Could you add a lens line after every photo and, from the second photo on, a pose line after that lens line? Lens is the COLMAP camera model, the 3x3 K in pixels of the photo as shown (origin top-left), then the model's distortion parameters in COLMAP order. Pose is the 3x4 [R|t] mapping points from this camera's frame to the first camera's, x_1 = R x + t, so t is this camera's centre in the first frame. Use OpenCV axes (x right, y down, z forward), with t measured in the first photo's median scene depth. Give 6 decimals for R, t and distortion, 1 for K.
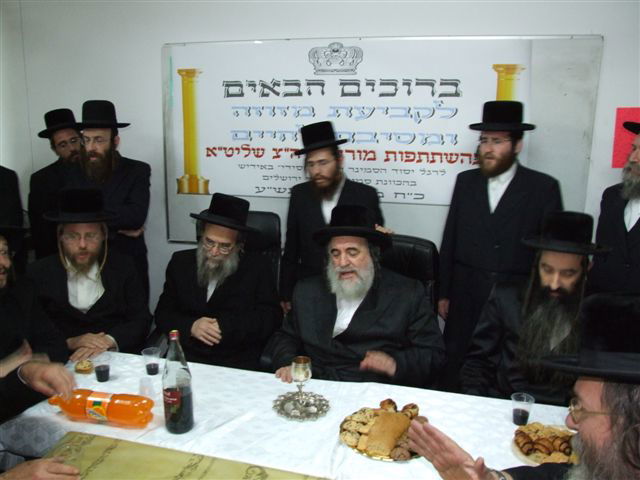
lens RADIAL K [[513.8, 0, 320.0], [0, 513.8, 240.0], [0, 0, 1]] dist [-0.154402, 0.130254]
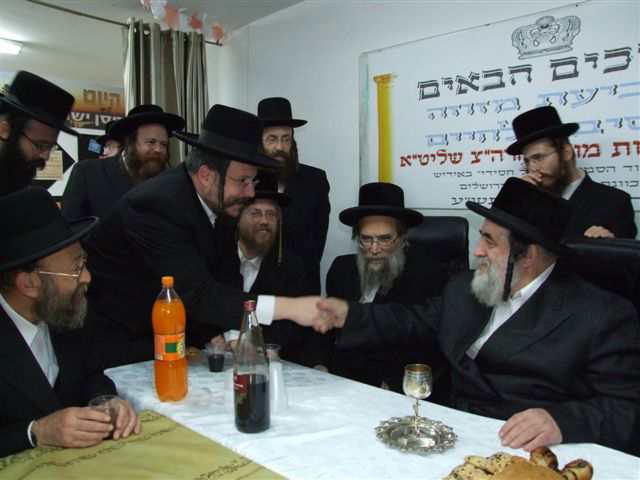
lens RADIAL K [[513.8, 0, 320.0], [0, 513.8, 240.0], [0, 0, 1]] dist [-0.154402, 0.130254]
pose [[0.871028, 0.017151, -0.490934, 0.110016], [-0.084065, 0.989852, -0.114570, 0.089473], [0.483987, 0.141064, 0.863631, 0.175392]]
